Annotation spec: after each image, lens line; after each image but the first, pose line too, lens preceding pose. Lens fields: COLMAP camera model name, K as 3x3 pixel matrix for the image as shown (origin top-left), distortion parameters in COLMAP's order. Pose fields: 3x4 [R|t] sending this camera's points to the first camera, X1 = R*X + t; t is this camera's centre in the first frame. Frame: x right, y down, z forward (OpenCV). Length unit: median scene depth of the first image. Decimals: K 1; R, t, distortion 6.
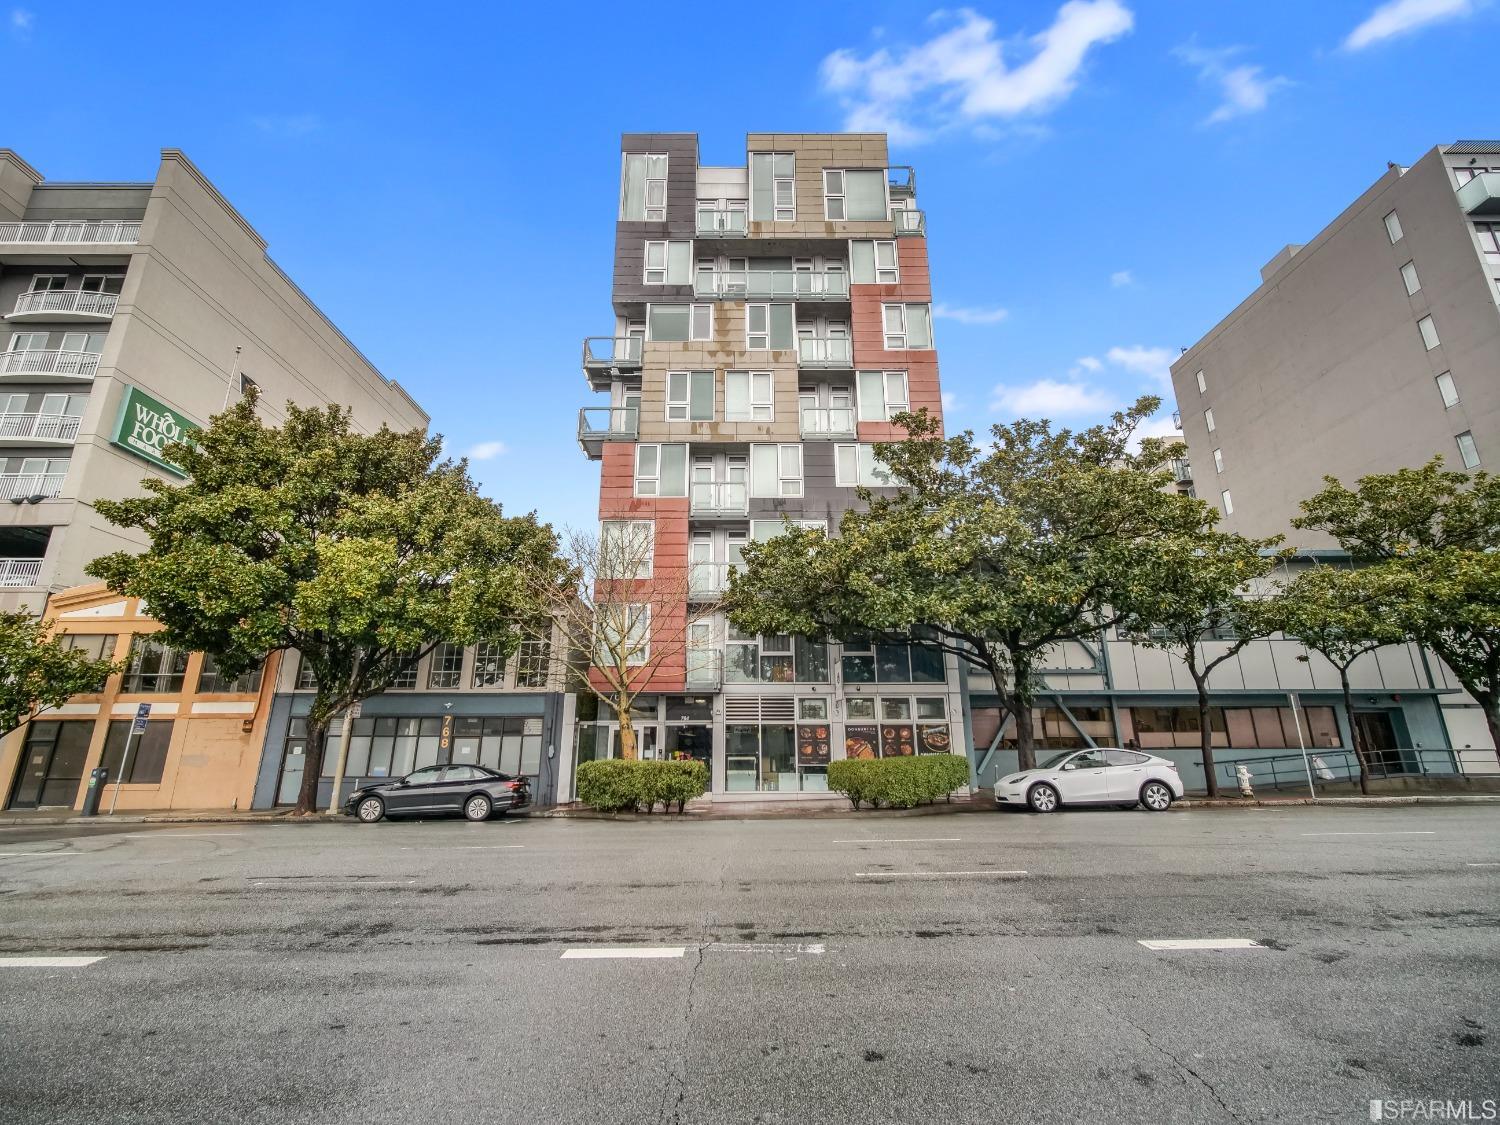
lens RADIAL K [[676.9, 0, 745.0], [0, 676.9, 550.9], [0, 0, 1]] dist [0.001766, -0.001272]
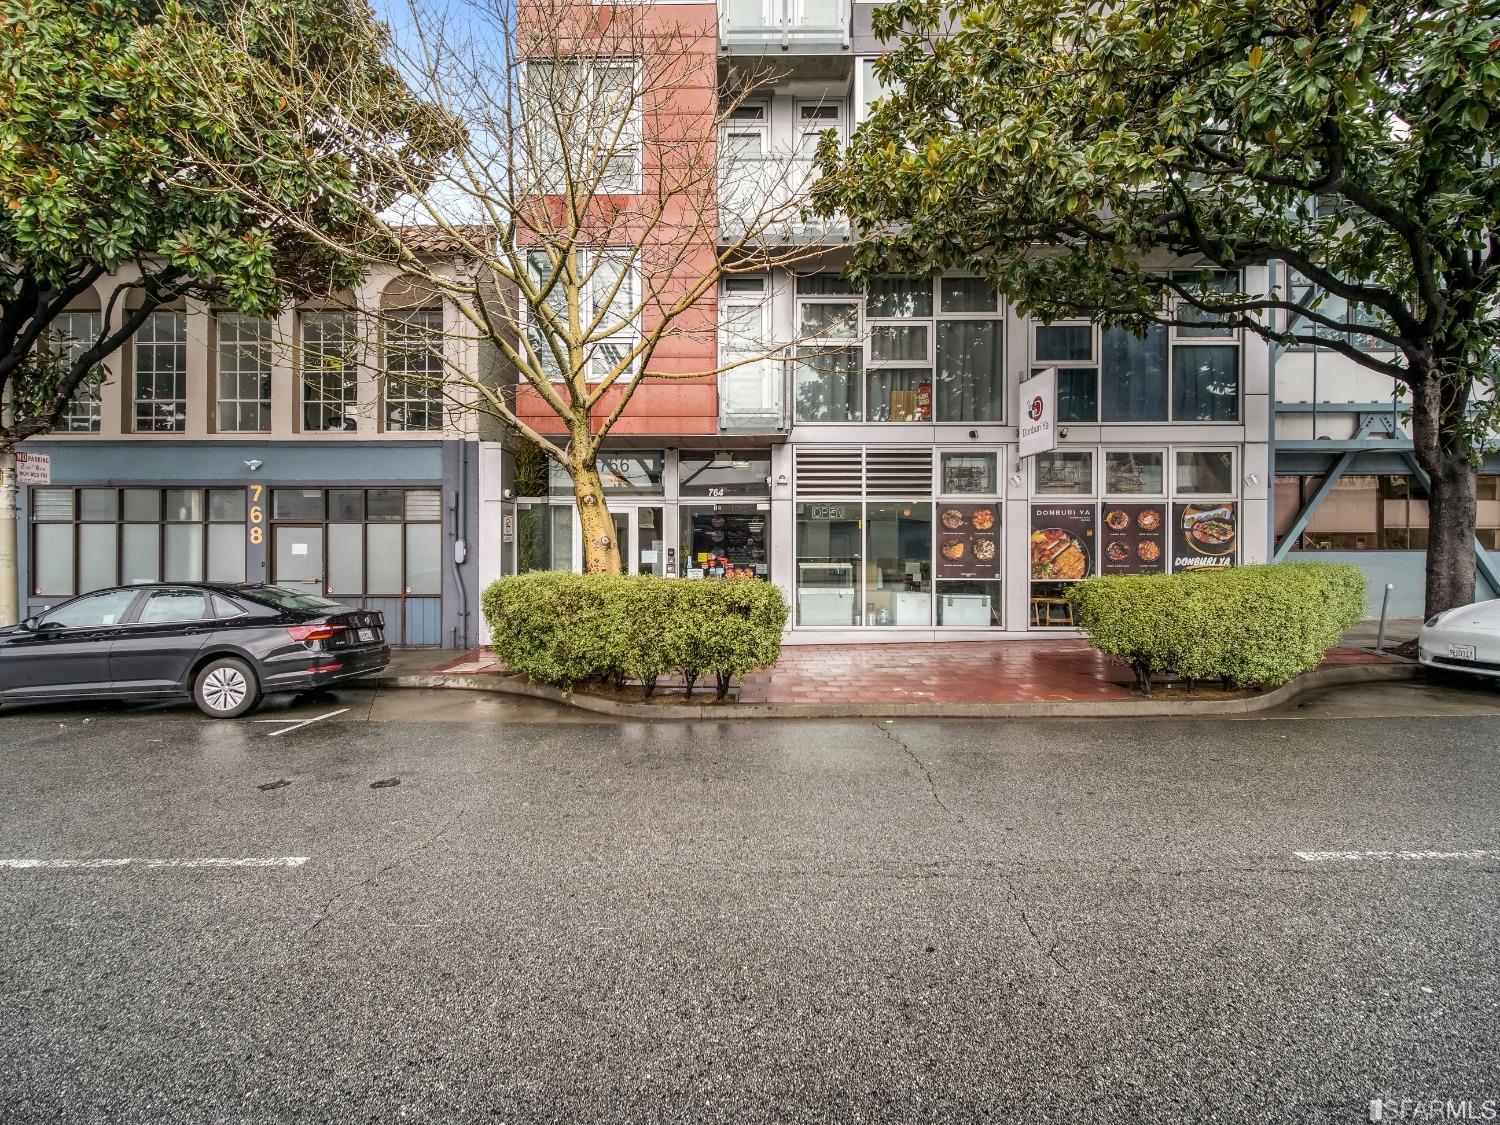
lens RADIAL K [[676.9, 0, 745.0], [0, 676.9, 550.9], [0, 0, 1]] dist [0.001766, -0.001272]
pose [[0.999878, 0.003895, -0.015152, -0.060106], [0.000639, 0.957530, 0.288332, 0.144122], [0.015631, -0.288306, 0.957411, 0.500552]]
